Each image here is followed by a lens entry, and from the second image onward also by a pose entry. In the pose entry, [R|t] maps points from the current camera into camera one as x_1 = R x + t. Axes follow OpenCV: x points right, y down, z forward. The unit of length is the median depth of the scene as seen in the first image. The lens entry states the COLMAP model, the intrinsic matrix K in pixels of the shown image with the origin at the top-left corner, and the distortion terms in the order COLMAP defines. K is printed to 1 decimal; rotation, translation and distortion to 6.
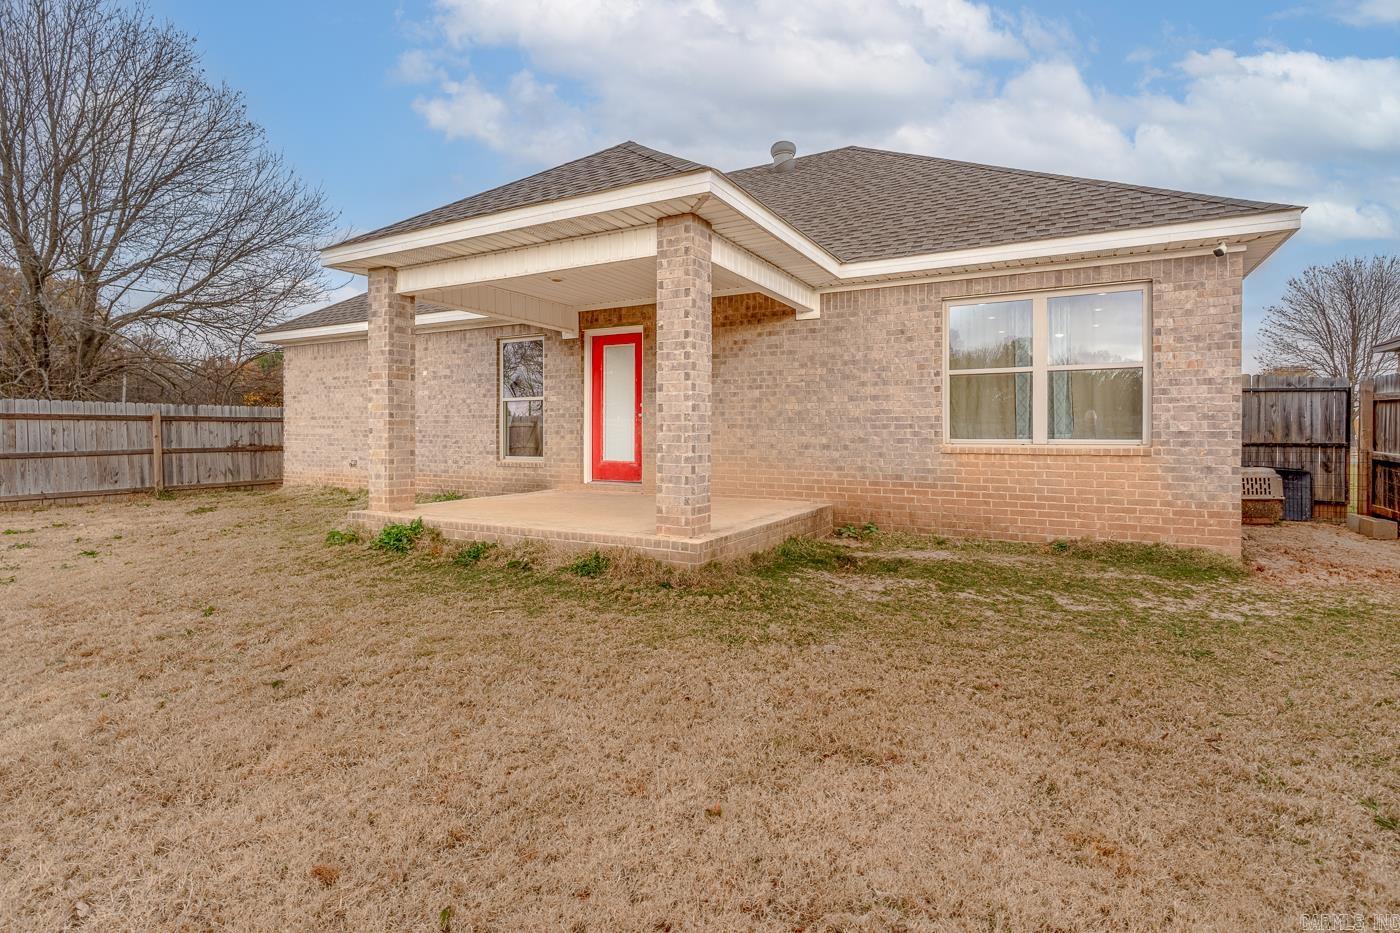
lens RADIAL K [[675.5, 0, 703.4], [0, 675.5, 445.2], [0, 0, 1]] dist [0.003279, 0.000191]
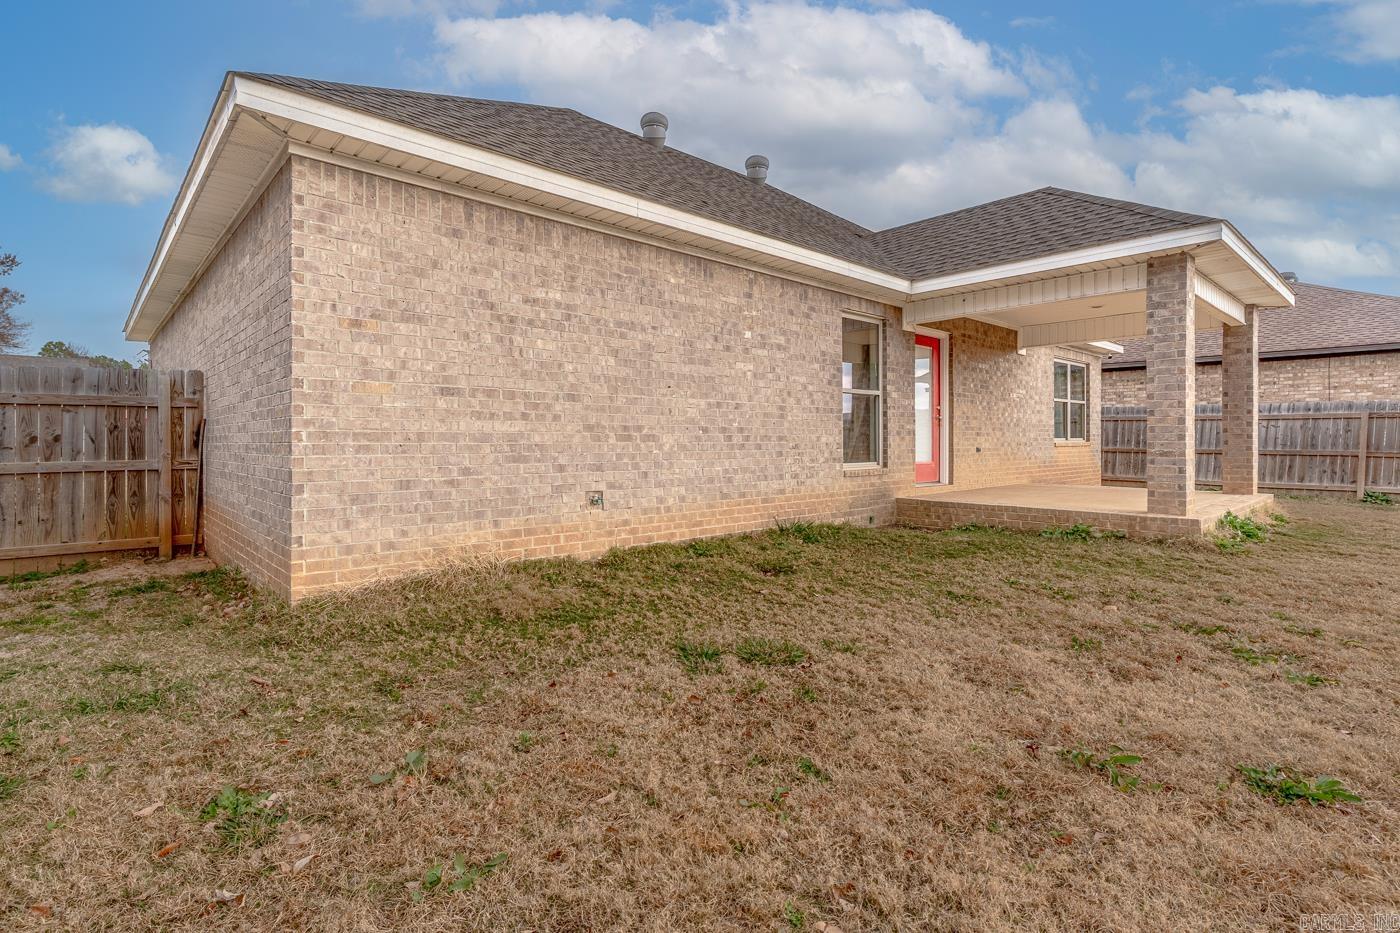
lens RADIAL K [[675.5, 0, 703.4], [0, 675.5, 445.2], [0, 0, 1]] dist [0.003279, 0.000191]
pose [[0.316950, -0.015888, 0.948309, -1.226377], [0.009954, 0.999860, 0.013425, -0.019136], [-0.948390, 0.005185, 0.317064, 1.033524]]
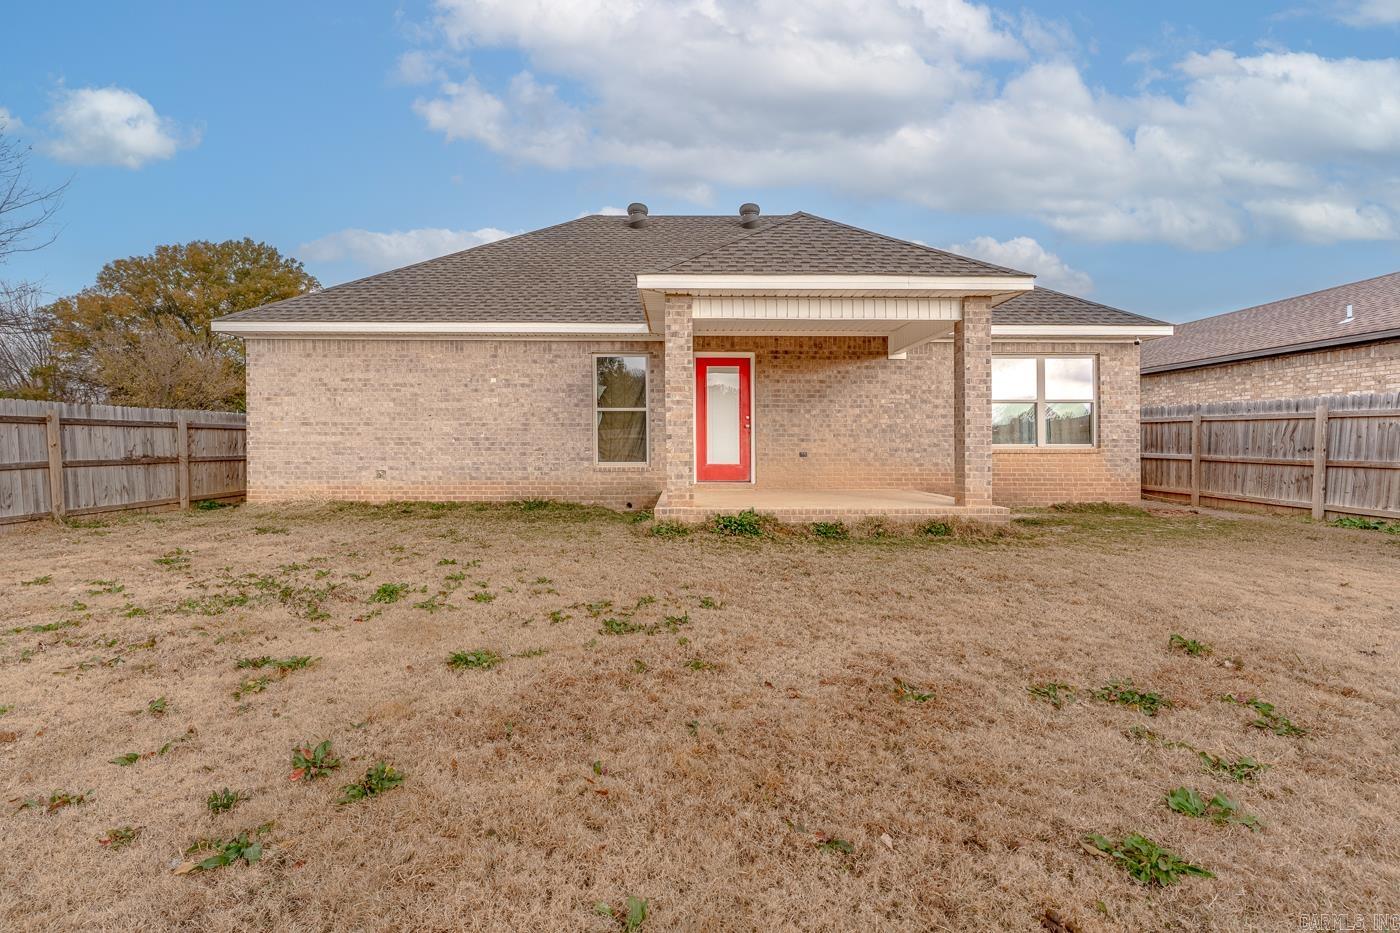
lens RADIAL K [[664.2, 0, 700.0], [0, 664.2, 466.5], [0, 0, 1]] dist [0.002836, 0.000092]
pose [[0.869568, -0.017057, 0.493519, -0.772286], [0.009867, 0.999804, 0.017168, 0.007557], [-0.493715, -0.010059, 0.869566, -0.000241]]
